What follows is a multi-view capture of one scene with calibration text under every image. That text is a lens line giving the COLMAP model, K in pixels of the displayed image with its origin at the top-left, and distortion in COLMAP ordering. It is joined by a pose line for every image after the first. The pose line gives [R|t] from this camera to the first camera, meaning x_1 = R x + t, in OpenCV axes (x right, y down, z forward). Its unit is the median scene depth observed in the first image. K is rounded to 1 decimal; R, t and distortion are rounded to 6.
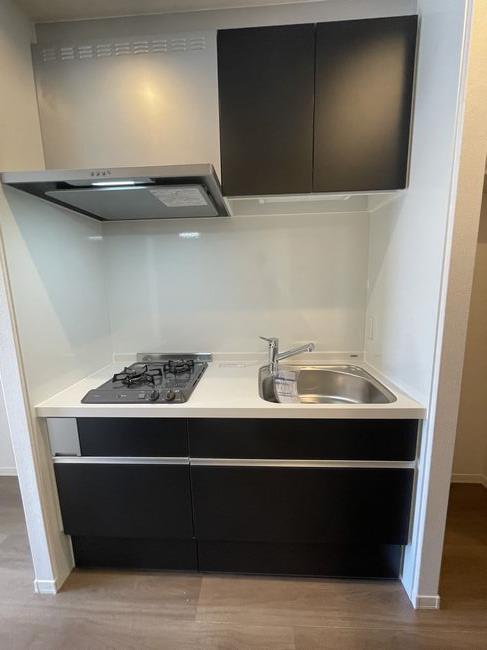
lens RADIAL K [[266.7, 0, 241.8], [0, 266.7, 326.2], [0, 0, 1]] dist [0.009968, 0.000460]
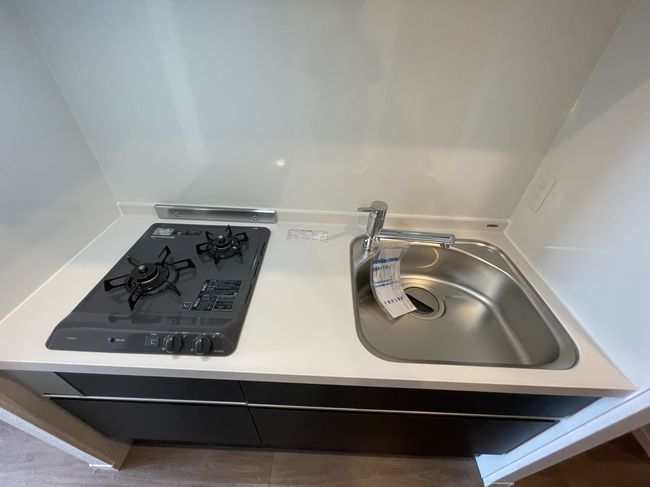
lens RADIAL K [[266.7, 0, 323.2], [0, 266.7, 246.1], [0, 0, 1]] dist [0.009968, 0.000460]
pose [[0.997822, 0.026919, 0.060223, -0.041093], [-0.053173, 0.868524, 0.492786, -0.163792], [-0.039040, -0.494915, 0.868064, 0.450966]]
